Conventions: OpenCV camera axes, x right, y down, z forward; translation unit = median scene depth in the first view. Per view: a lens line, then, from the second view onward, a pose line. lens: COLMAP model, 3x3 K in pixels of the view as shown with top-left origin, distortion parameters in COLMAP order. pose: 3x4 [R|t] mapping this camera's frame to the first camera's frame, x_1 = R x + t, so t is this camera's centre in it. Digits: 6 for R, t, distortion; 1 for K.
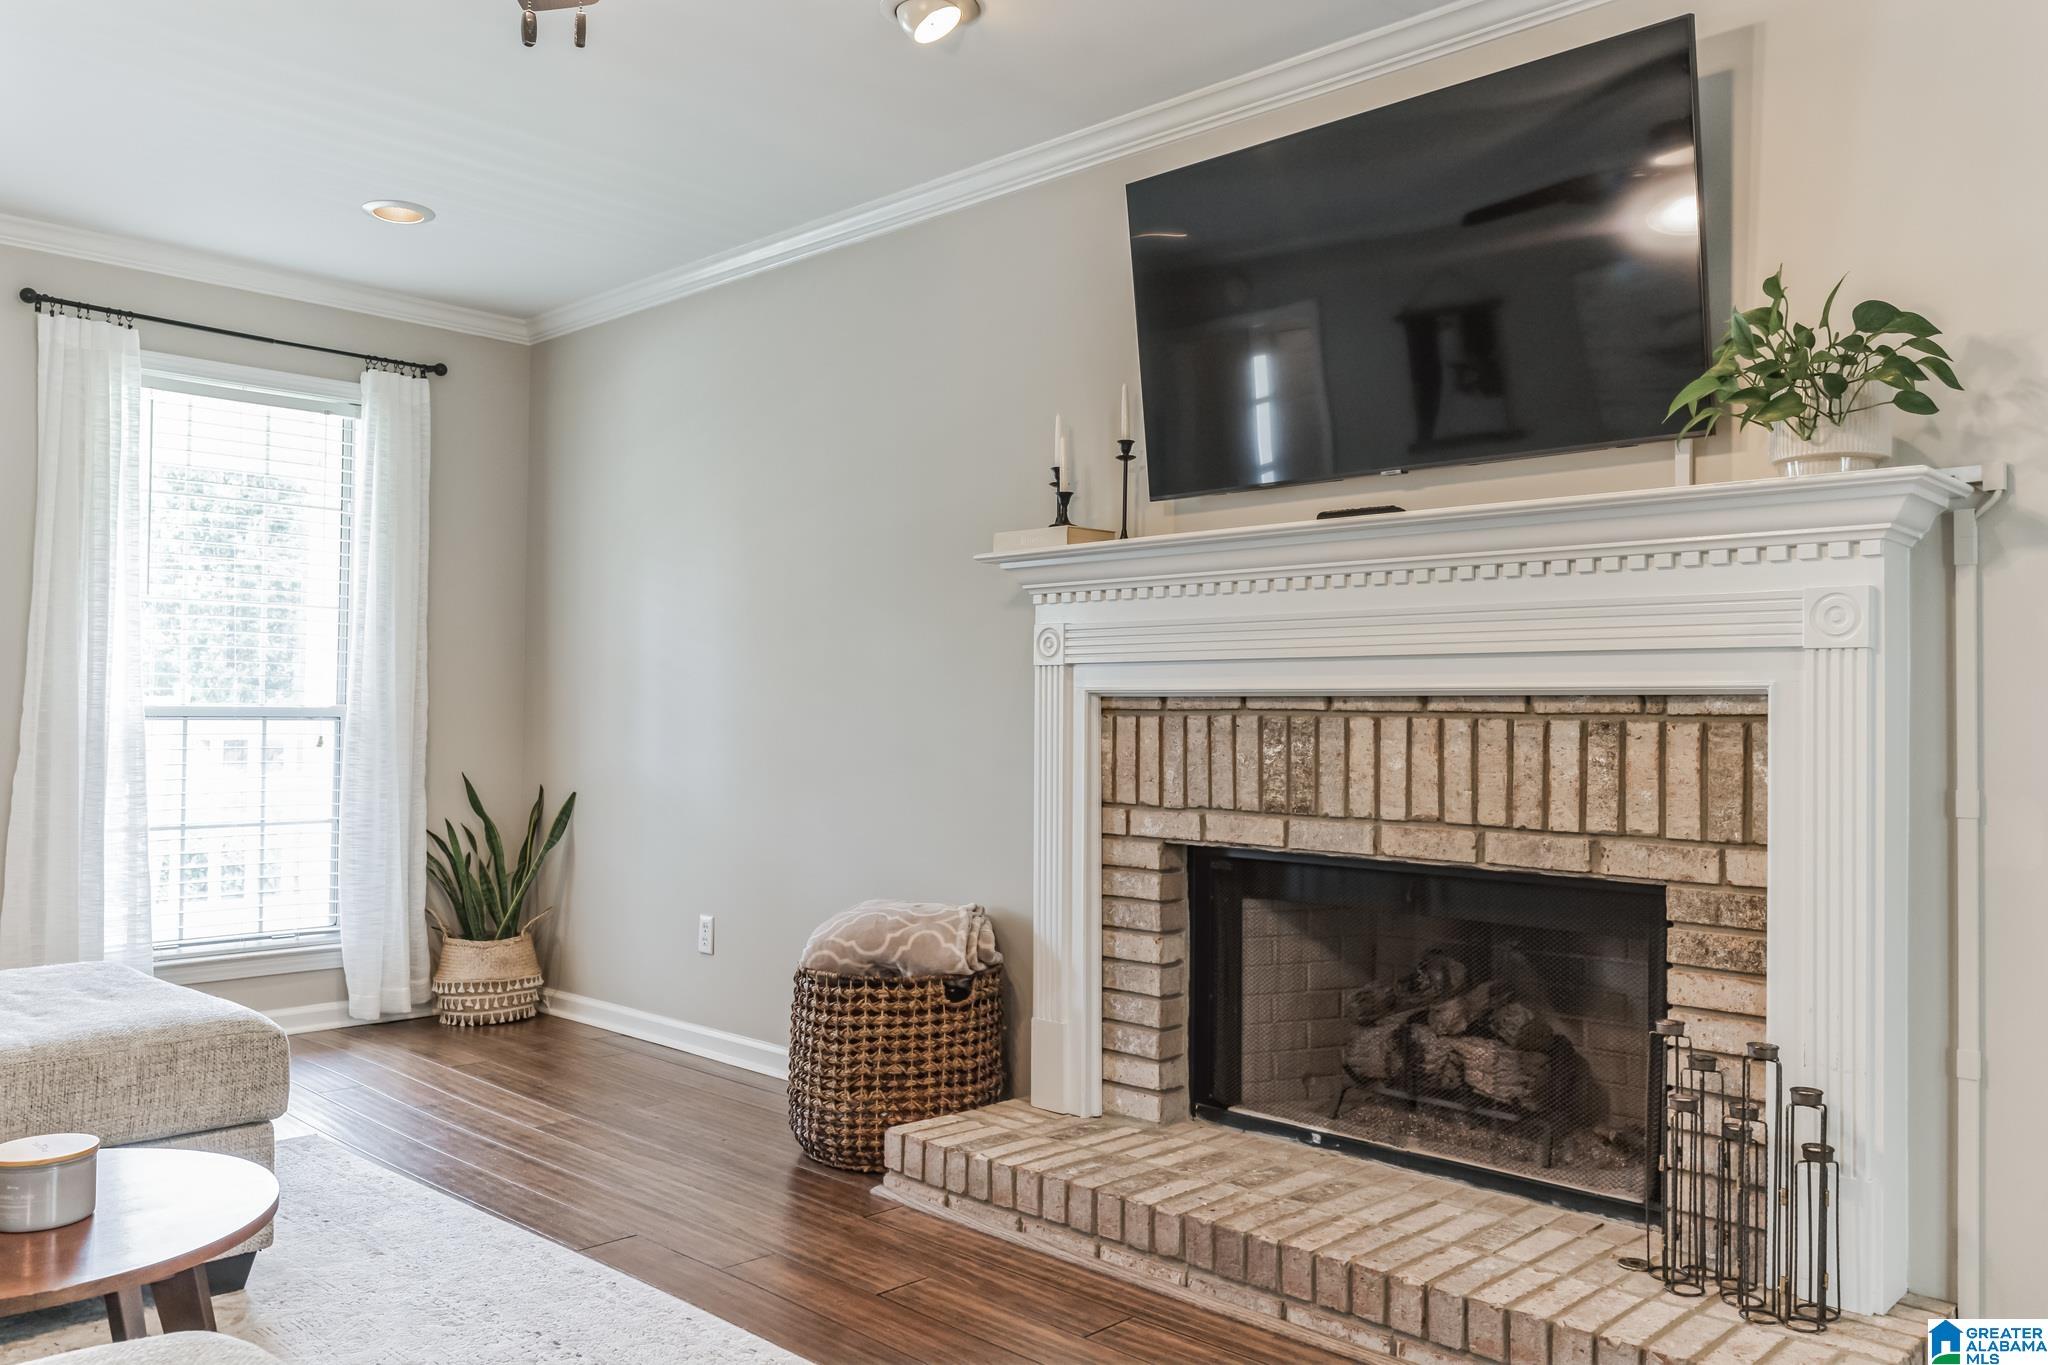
lens RADIAL K [[1572.1, 0, 1024.0], [0, 1572.1, 682.5], [0, 0, 1]] dist [-0.000259, -0.000626]
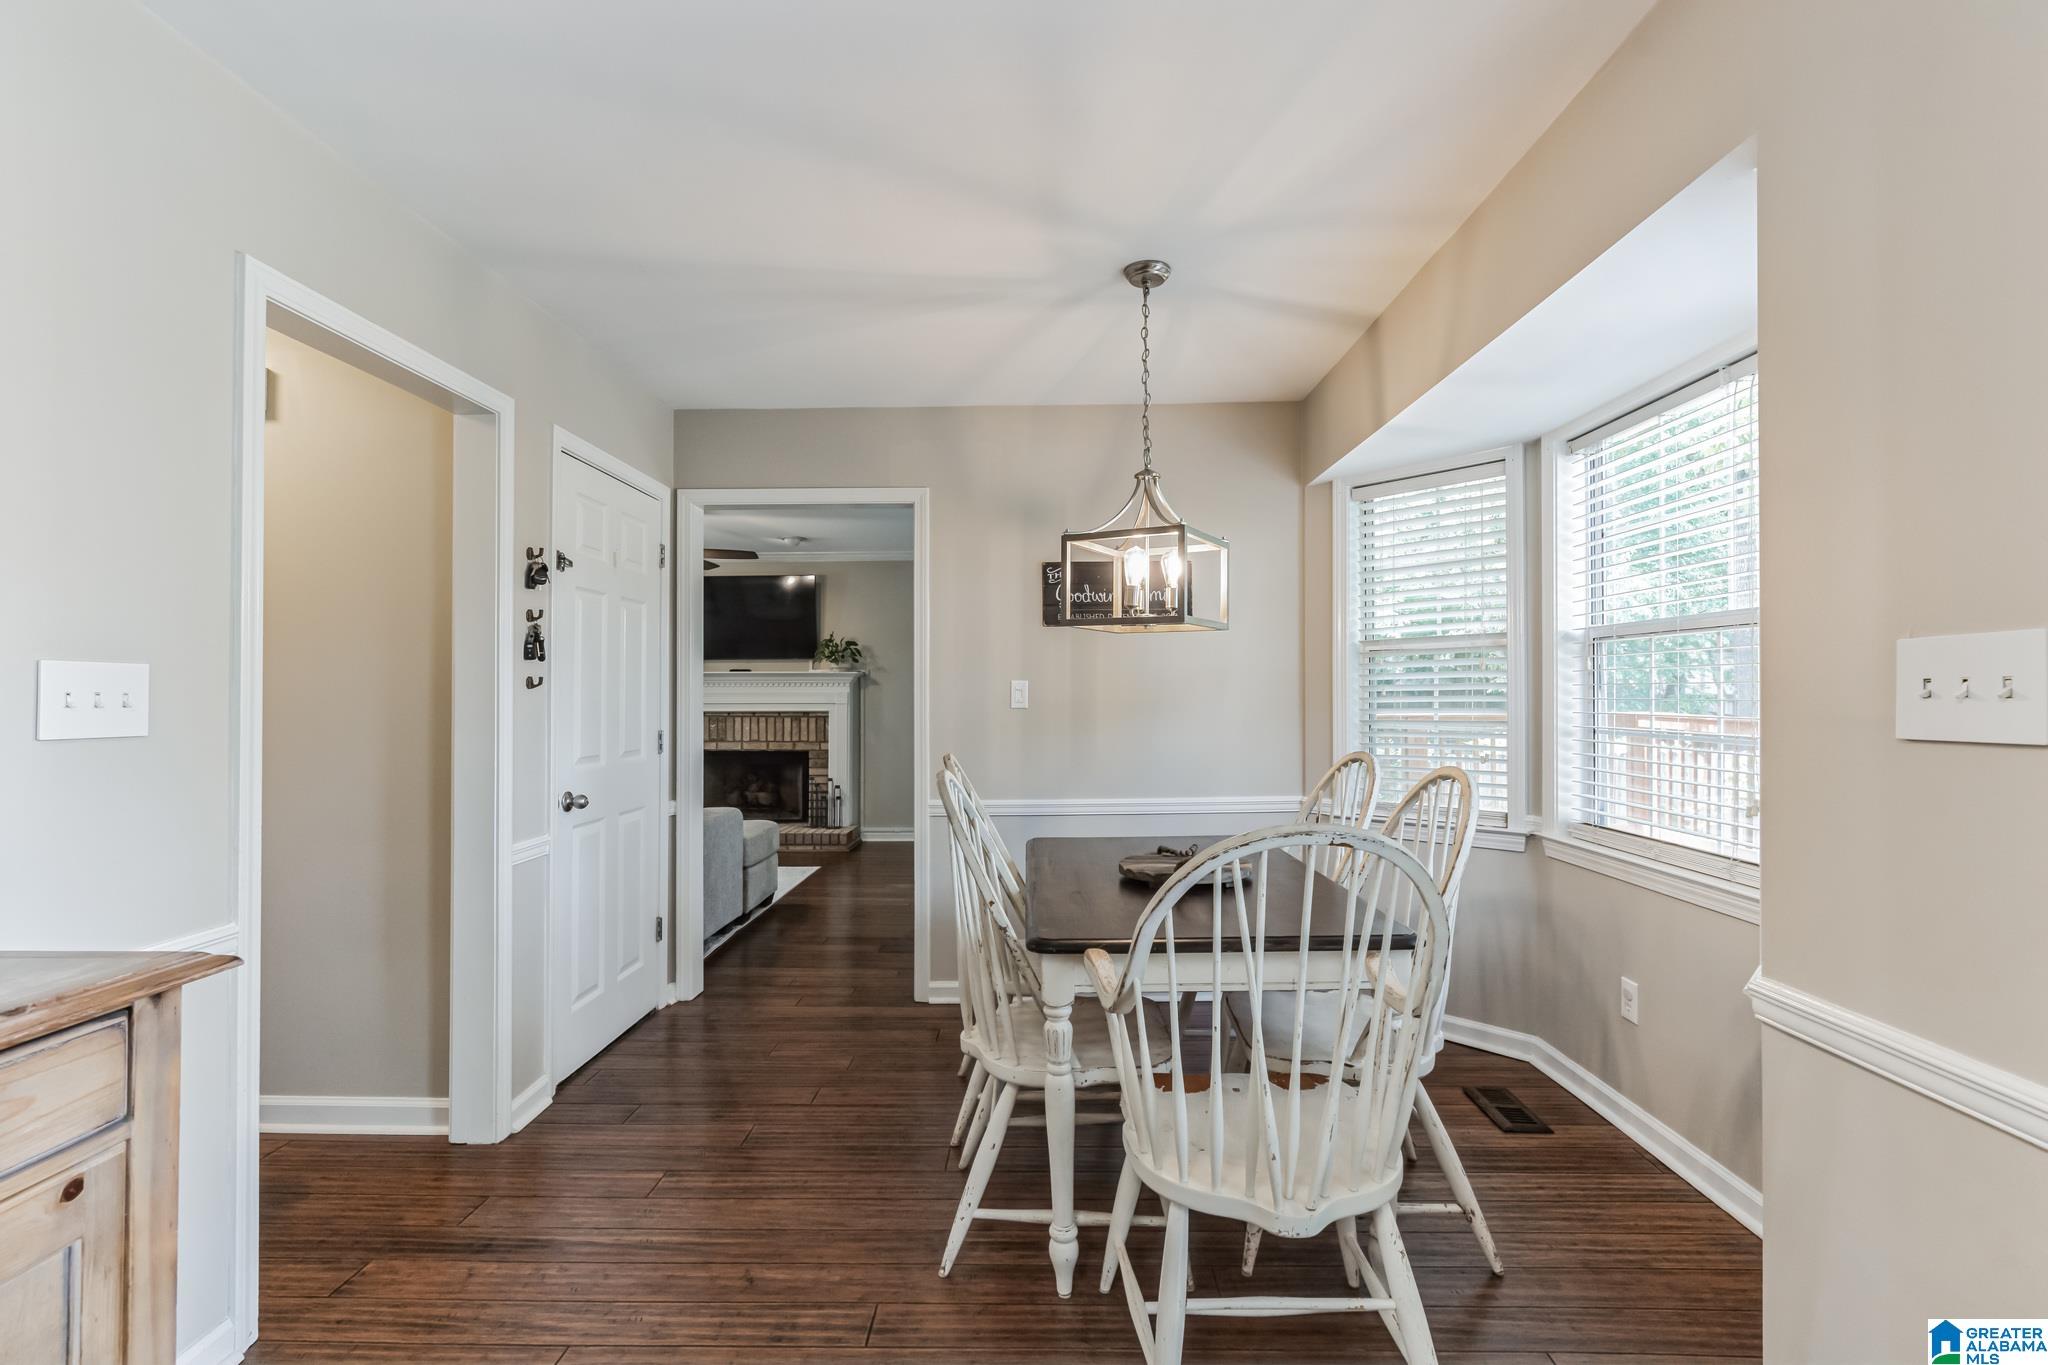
lens RADIAL K [[928.5, 0, 1022.2], [0, 928.5, 681.0], [0, 0, 1]] dist [-0.001862, 0.000962]
pose [[0.731800, -0.002110, 0.681516, -0.947247], [-0.005616, 0.999943, 0.009126, -0.105387], [-0.681496, -0.010505, 0.731746, -1.380718]]
